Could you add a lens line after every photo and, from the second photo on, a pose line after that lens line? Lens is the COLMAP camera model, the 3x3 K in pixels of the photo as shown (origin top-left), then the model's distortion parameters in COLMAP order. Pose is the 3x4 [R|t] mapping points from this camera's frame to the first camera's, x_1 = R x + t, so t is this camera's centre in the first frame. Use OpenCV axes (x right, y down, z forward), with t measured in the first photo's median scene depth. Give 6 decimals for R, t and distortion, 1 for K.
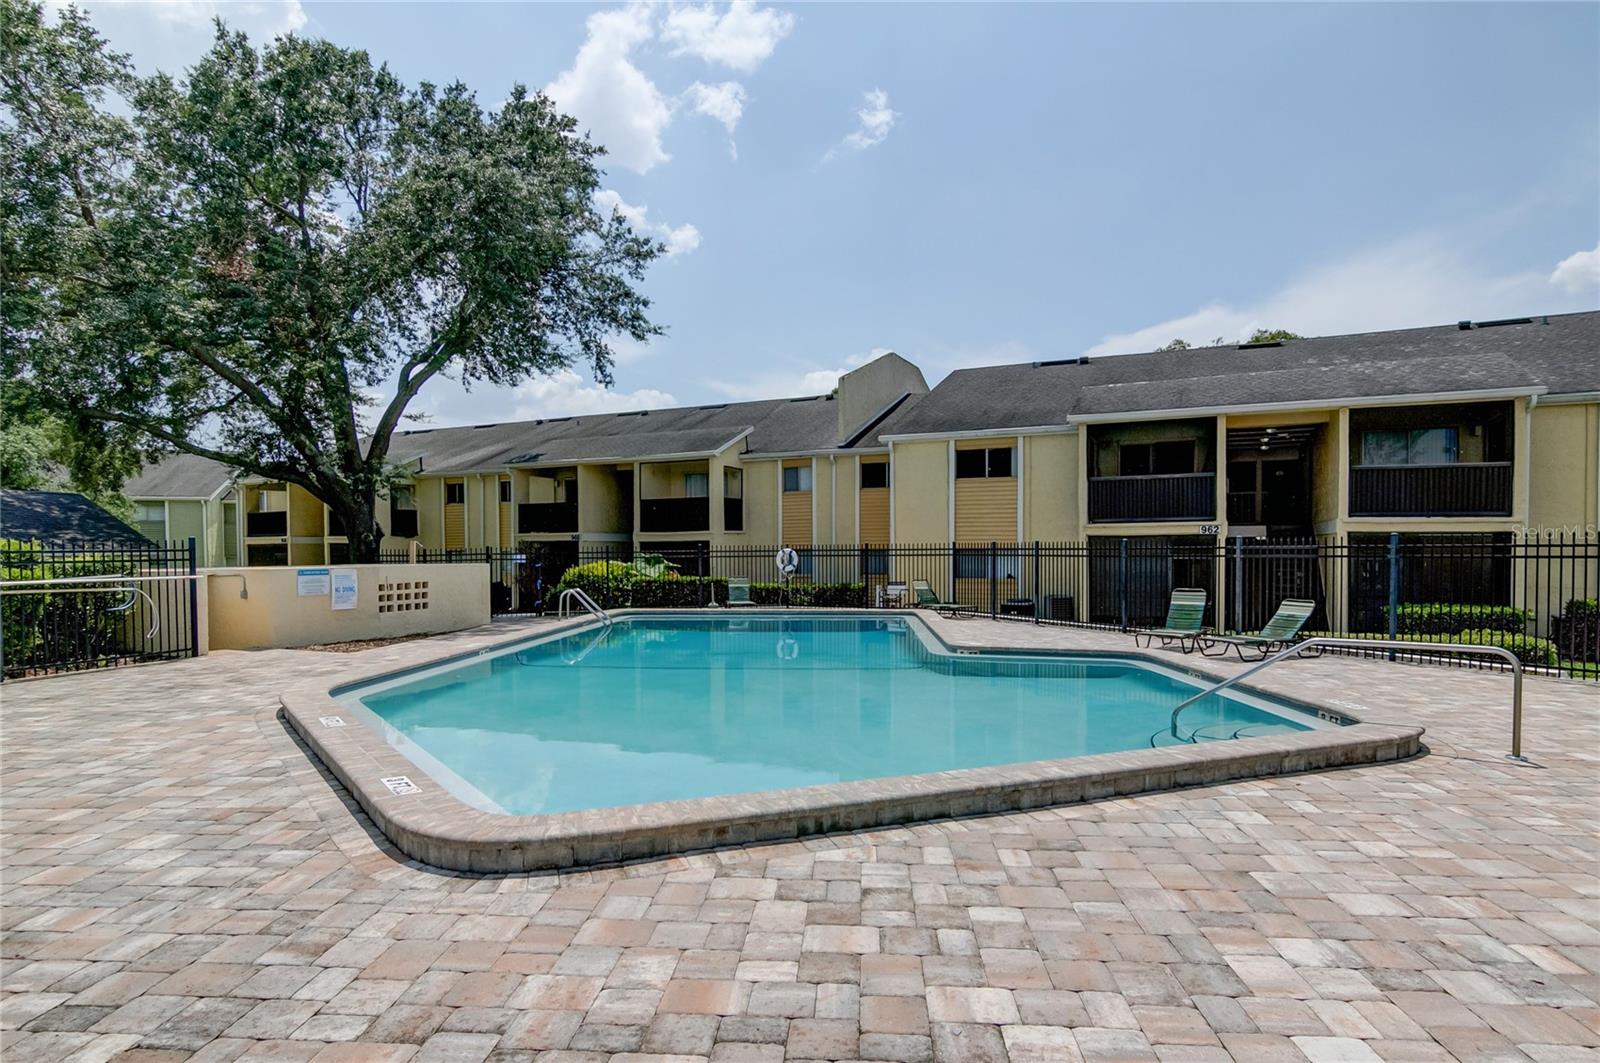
lens RADIAL K [[833.4, 0, 802.1], [0, 833.4, 568.2], [0, 0, 1]] dist [-0.001759, -0.000328]
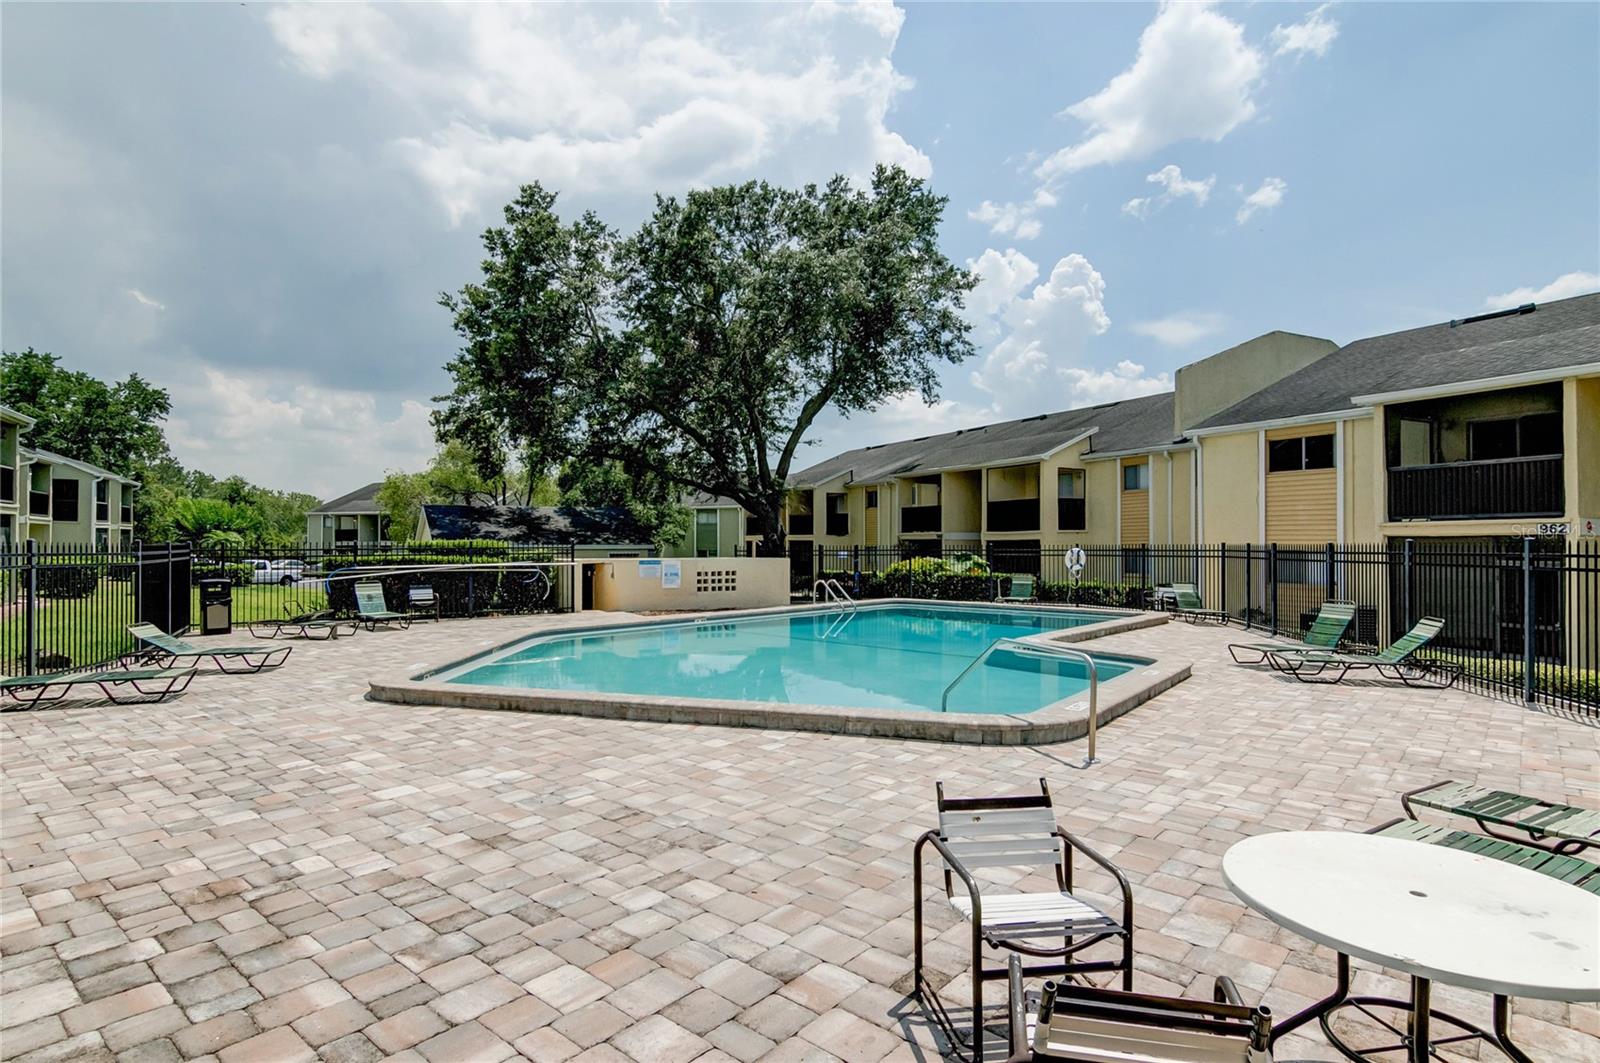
lens RADIAL K [[816.0, 0, 791.2], [0, 816.0, 537.4], [0, 0, 1]] dist [-0.001722, -0.000354]
pose [[0.801031, 0.000733, -0.598623, 0.299276], [-0.019709, 0.999489, -0.025149, -0.004744], [0.598298, 0.031943, 0.800636, -0.013054]]
